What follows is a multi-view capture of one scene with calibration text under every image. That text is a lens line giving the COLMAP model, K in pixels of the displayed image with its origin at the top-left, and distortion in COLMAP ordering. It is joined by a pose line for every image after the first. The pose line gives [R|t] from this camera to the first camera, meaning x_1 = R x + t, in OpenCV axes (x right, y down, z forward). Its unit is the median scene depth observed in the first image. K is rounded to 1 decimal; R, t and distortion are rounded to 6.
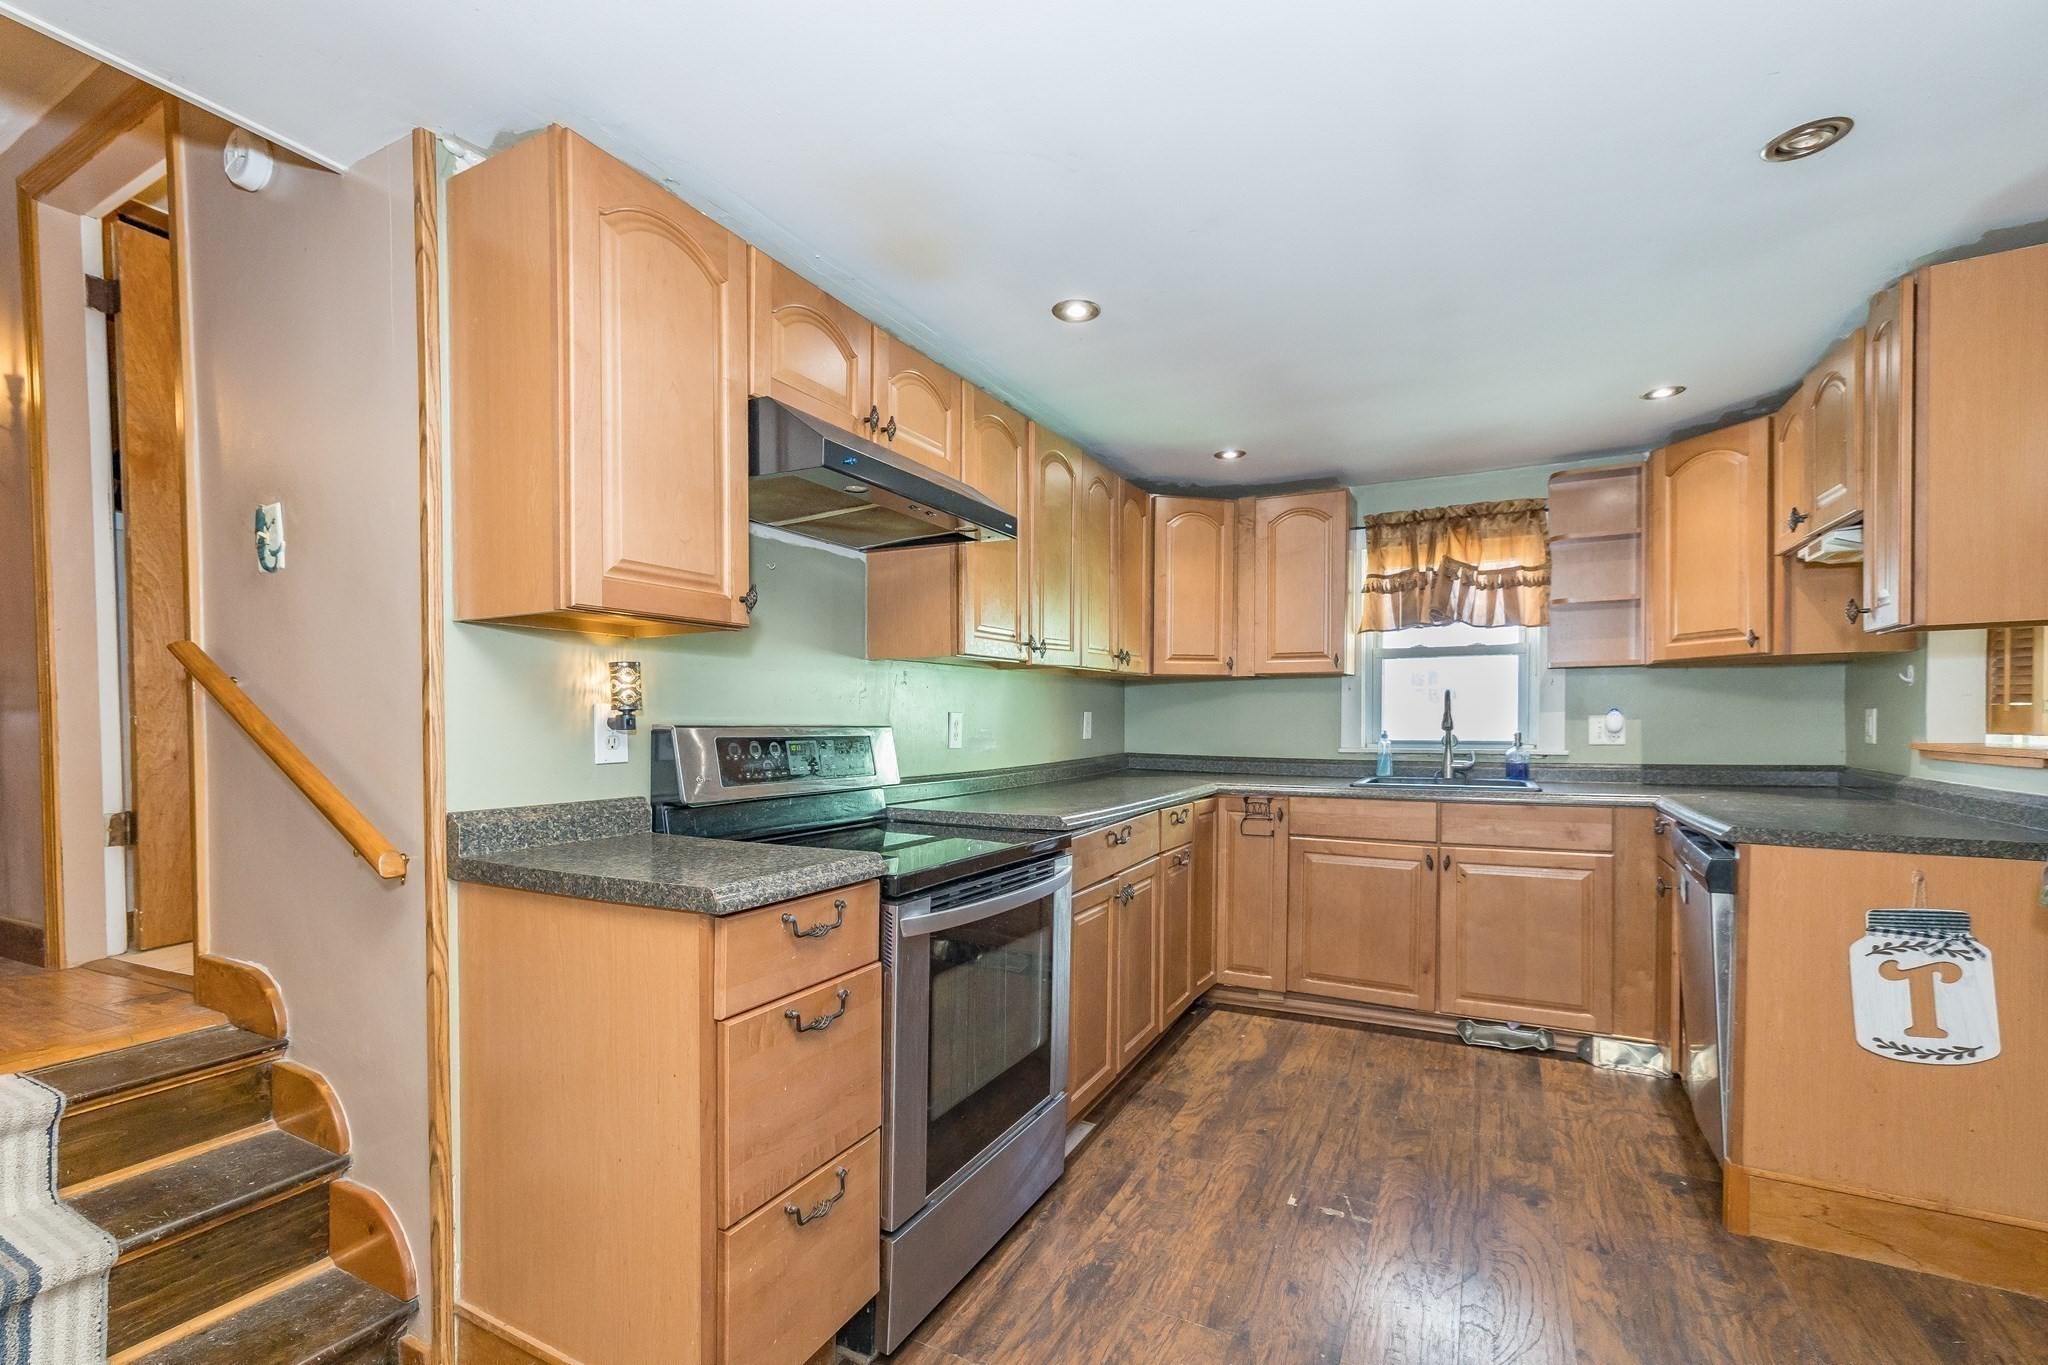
lens RADIAL K [[877.3, 0, 1028.9], [0, 877.3, 737.6], [0, 0, 1]] dist [-0.011336, 0.007805]
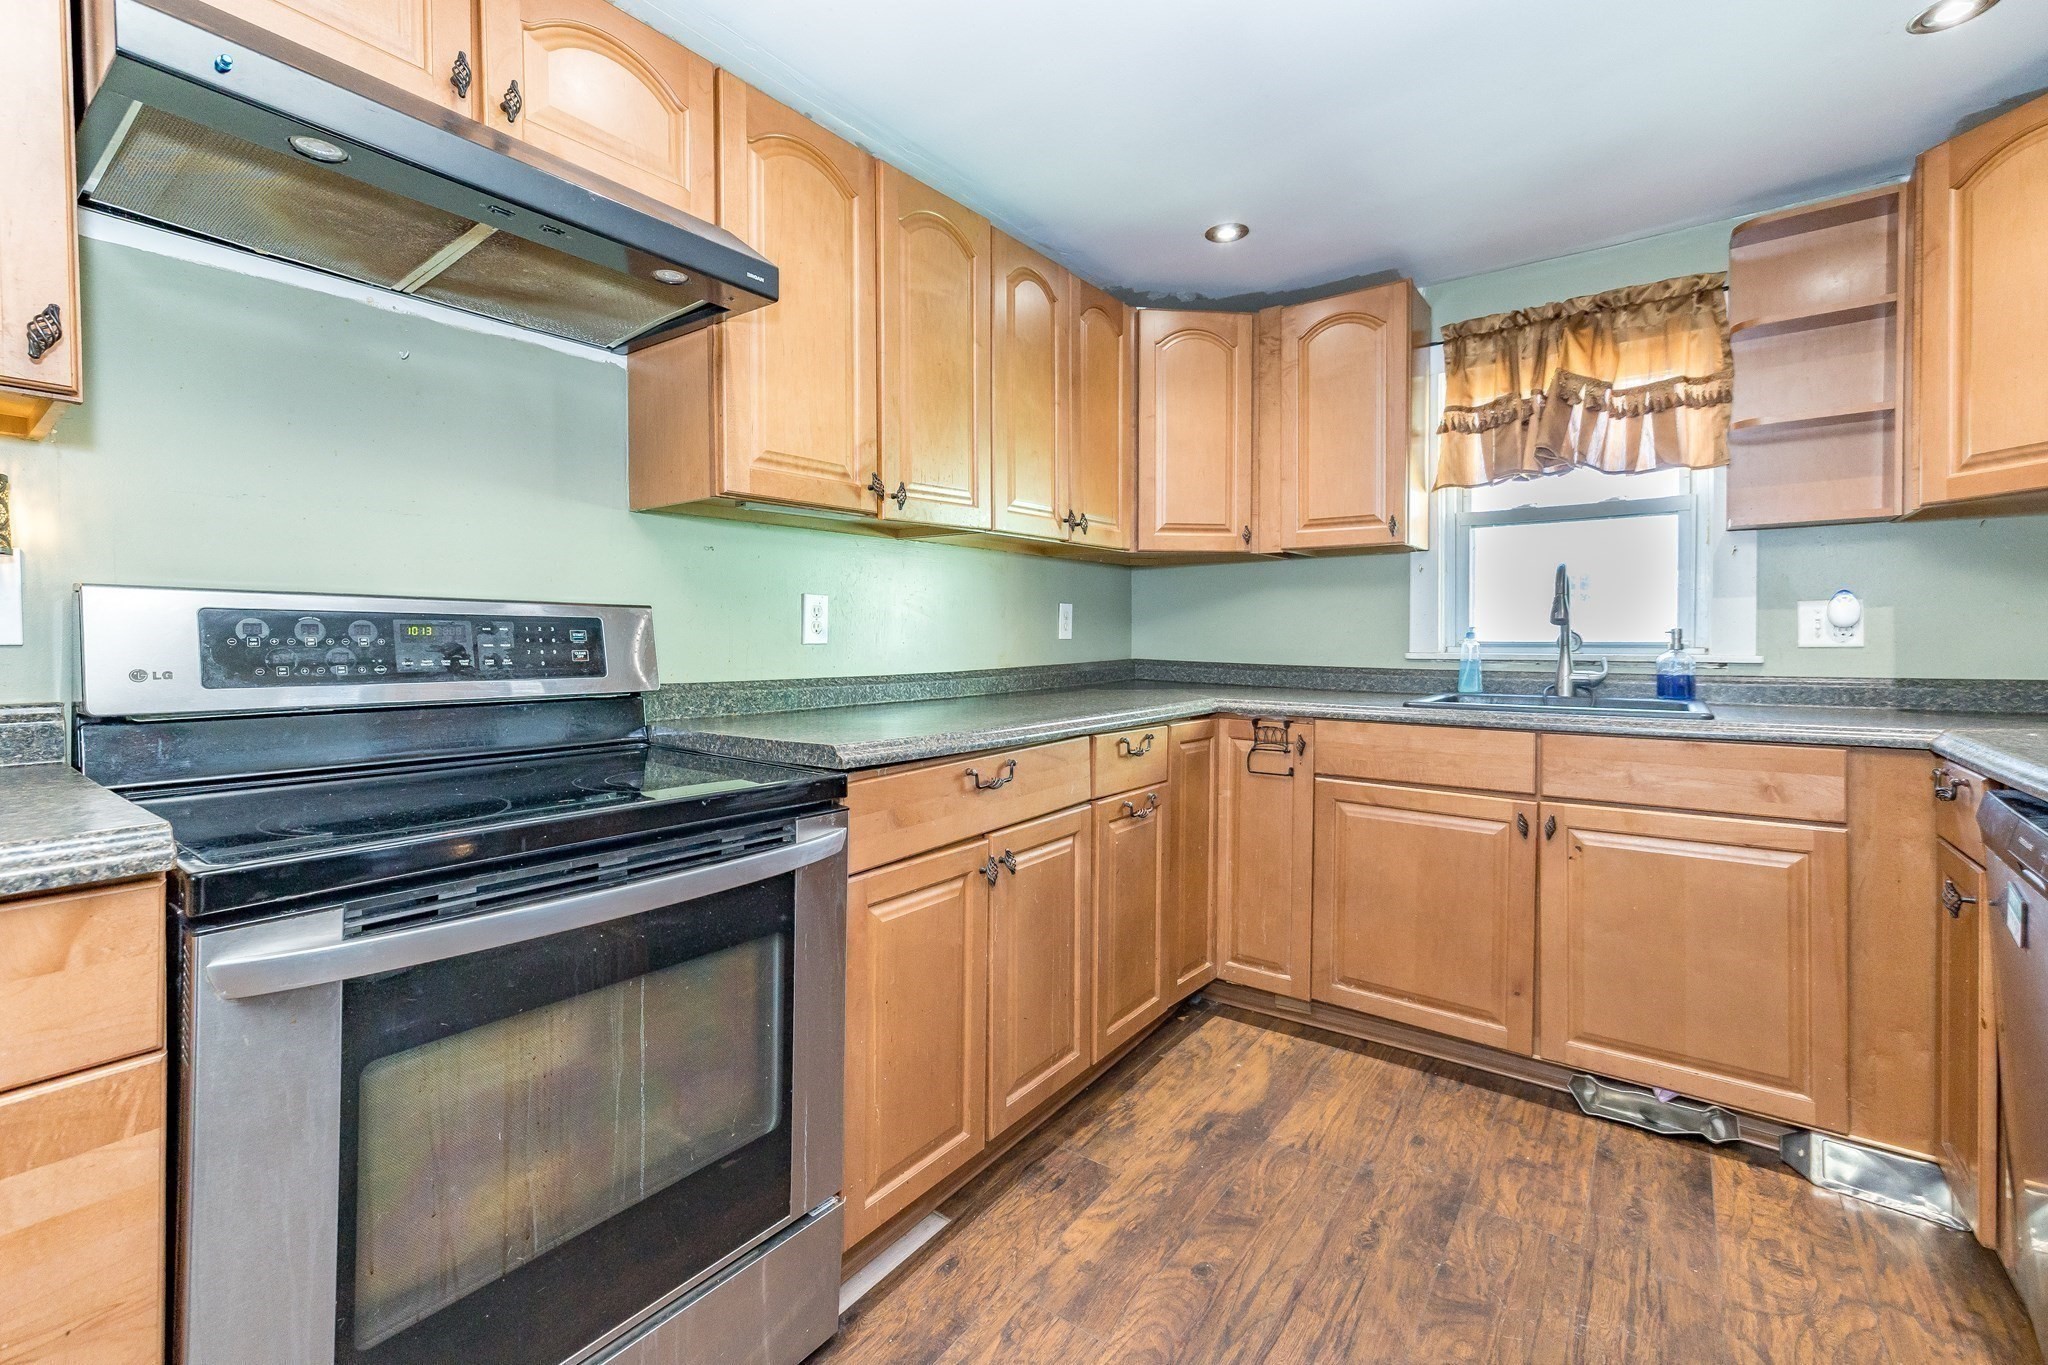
lens RADIAL K [[881.4, 0, 1025.5], [0, 881.4, 643.0], [0, 0, 1]] dist [-0.009801, 0.008914]
pose [[0.989178, 0.005613, -0.146610, 0.181996], [-0.007223, 0.999919, -0.010448, 0.016435], [0.146540, 0.011394, 0.989139, 0.290810]]
